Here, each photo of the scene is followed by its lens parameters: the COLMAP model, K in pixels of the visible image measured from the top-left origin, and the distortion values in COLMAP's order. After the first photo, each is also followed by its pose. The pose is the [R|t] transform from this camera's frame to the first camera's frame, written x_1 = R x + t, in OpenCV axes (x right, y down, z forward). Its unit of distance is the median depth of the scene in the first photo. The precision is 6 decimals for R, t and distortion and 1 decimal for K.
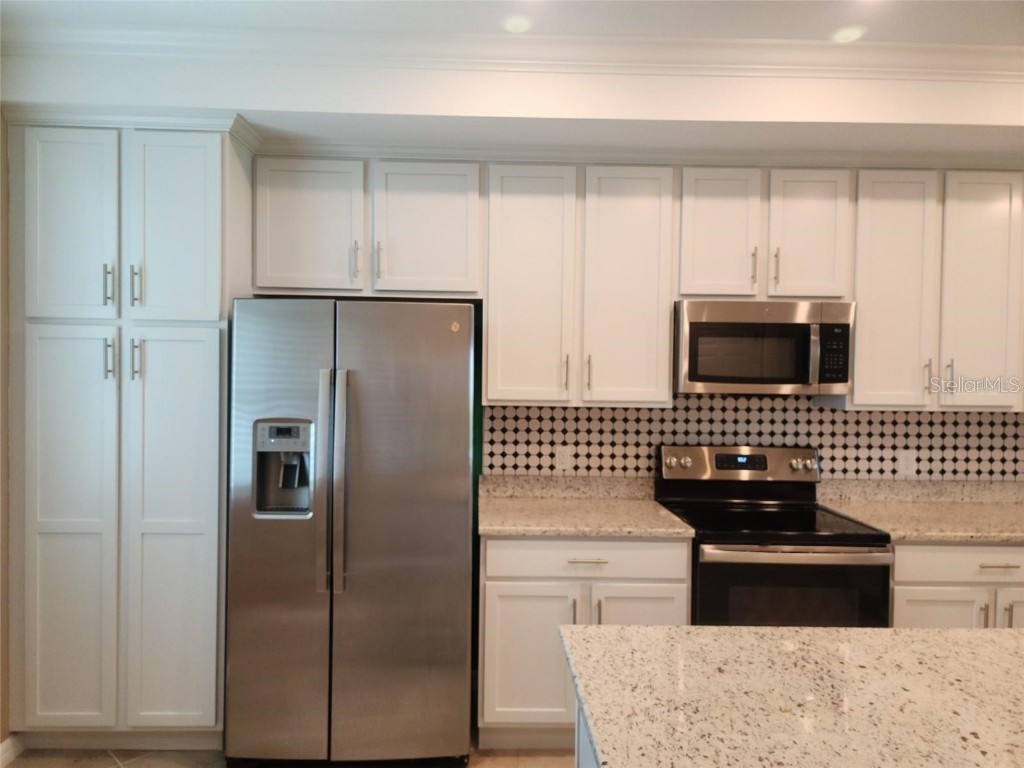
lens RADIAL K [[686.9, 0, 505.6], [0, 686.9, 380.9], [0, 0, 1]] dist [0.051907, -0.024028]
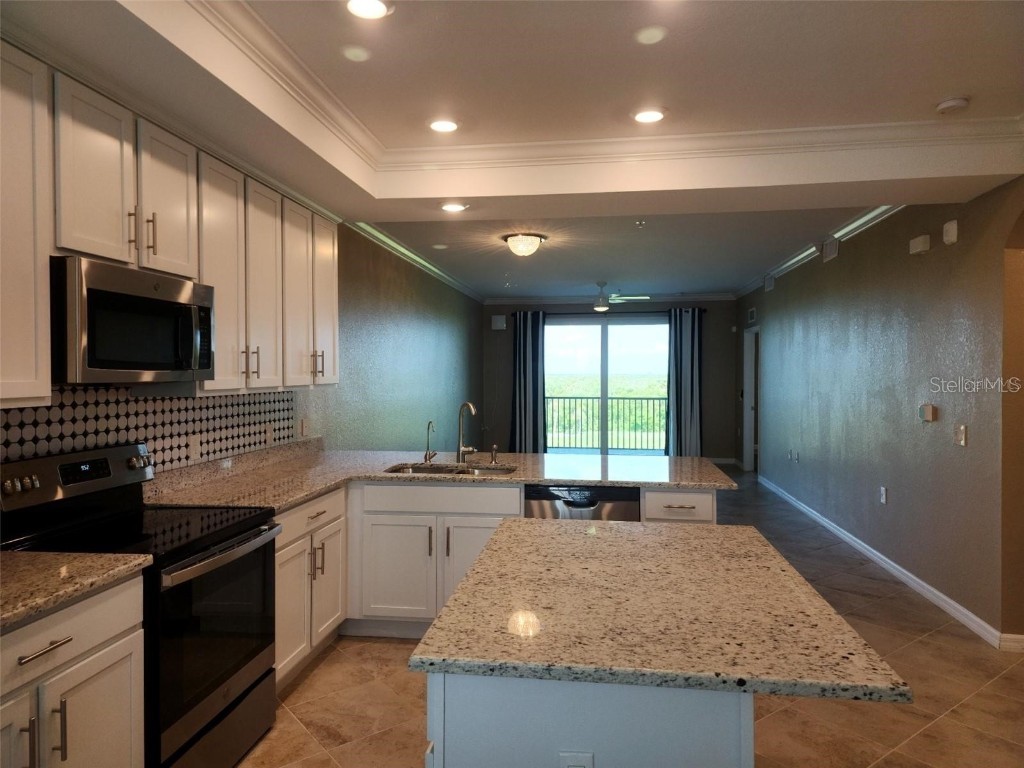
lens RADIAL K [[686.9, 0, 500.8], [0, 686.9, 380.4], [0, 0, 1]] dist [0.051907, -0.024028]
pose [[0.178980, -0.025410, 0.983525, -0.368117], [0.025518, 0.999450, 0.021177, 0.009635], [-0.983522, 0.021308, 0.179530, 0.399499]]
